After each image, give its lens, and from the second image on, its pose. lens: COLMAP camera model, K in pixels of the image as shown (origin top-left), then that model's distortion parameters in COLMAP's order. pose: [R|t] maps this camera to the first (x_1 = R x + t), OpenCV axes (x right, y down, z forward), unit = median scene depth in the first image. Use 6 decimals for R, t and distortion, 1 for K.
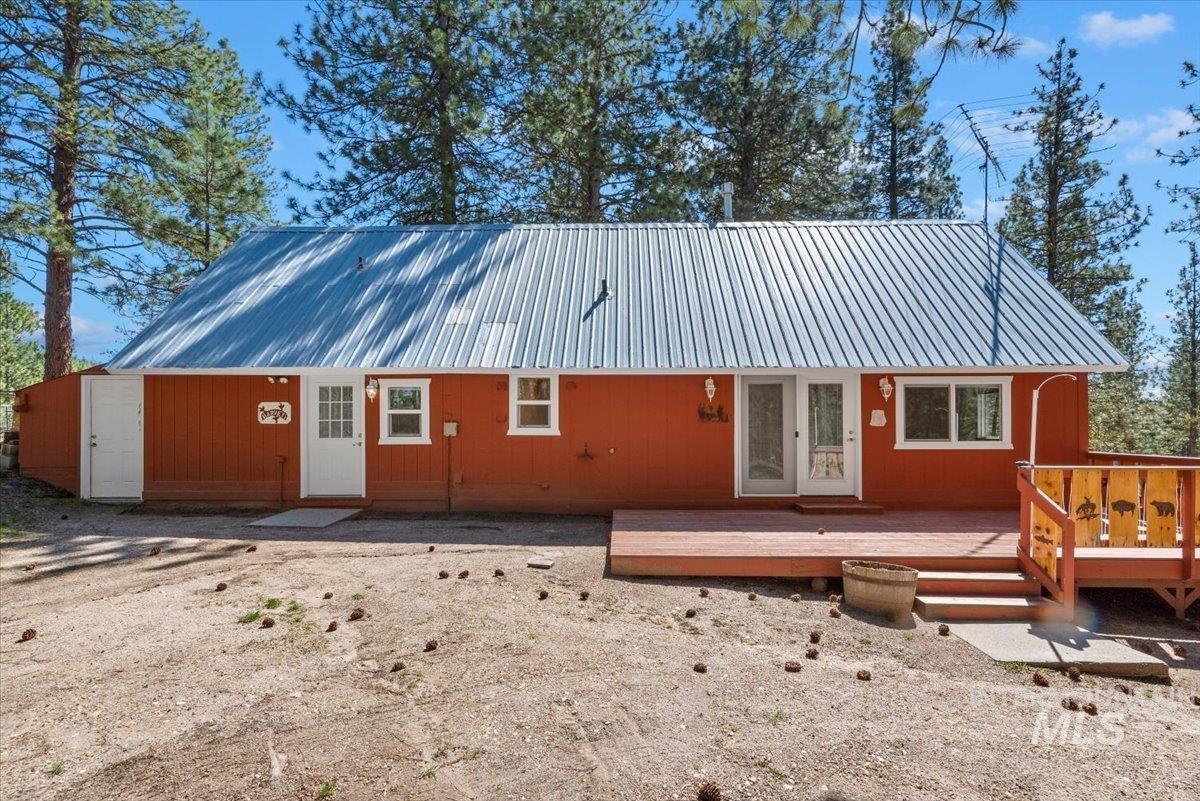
lens RADIAL K [[554.7, 0, 585.1], [0, 554.7, 445.8], [0, 0, 1]] dist [0.001126, 0.000203]
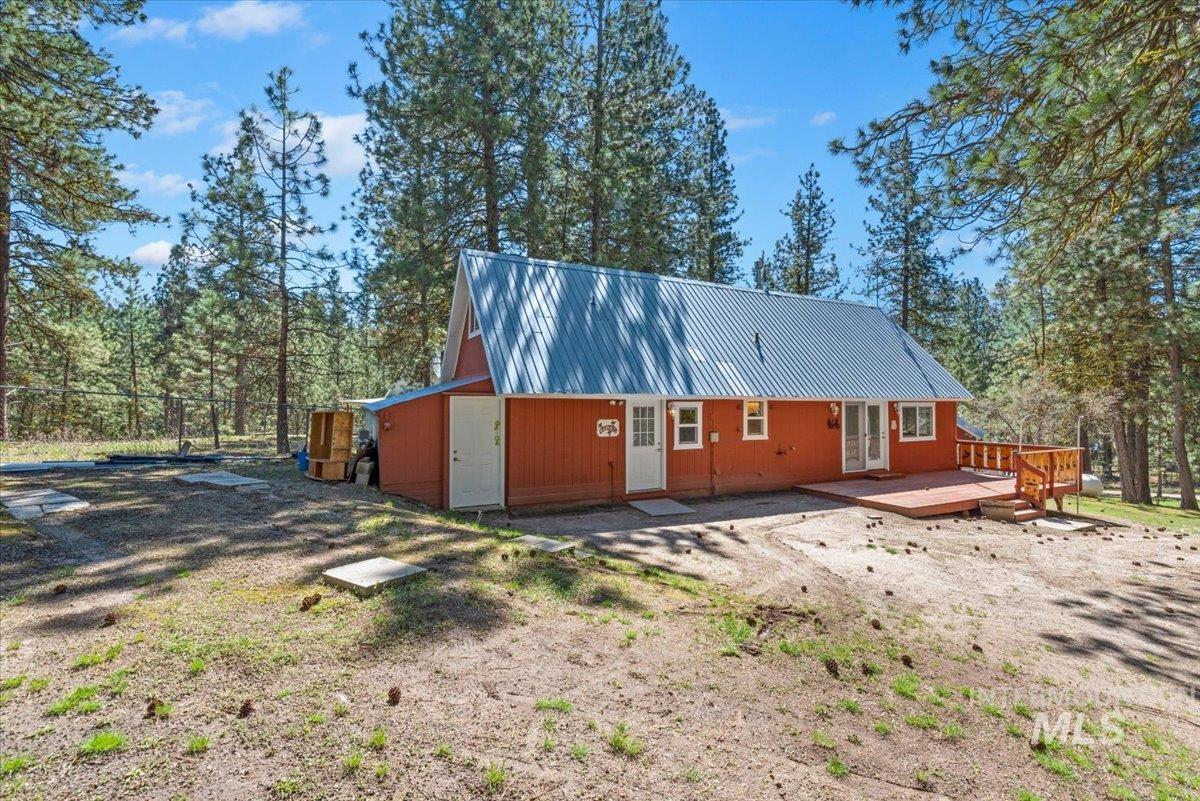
lens RADIAL K [[554.7, 0, 592.8], [0, 554.7, 400.6], [0, 0, 1]] dist [0.001126, 0.000203]
pose [[0.864766, 0.006277, 0.502135, -1.225759], [0.005539, 0.999742, -0.022036, -0.093965], [-0.502144, 0.021837, 0.864508, -0.077773]]
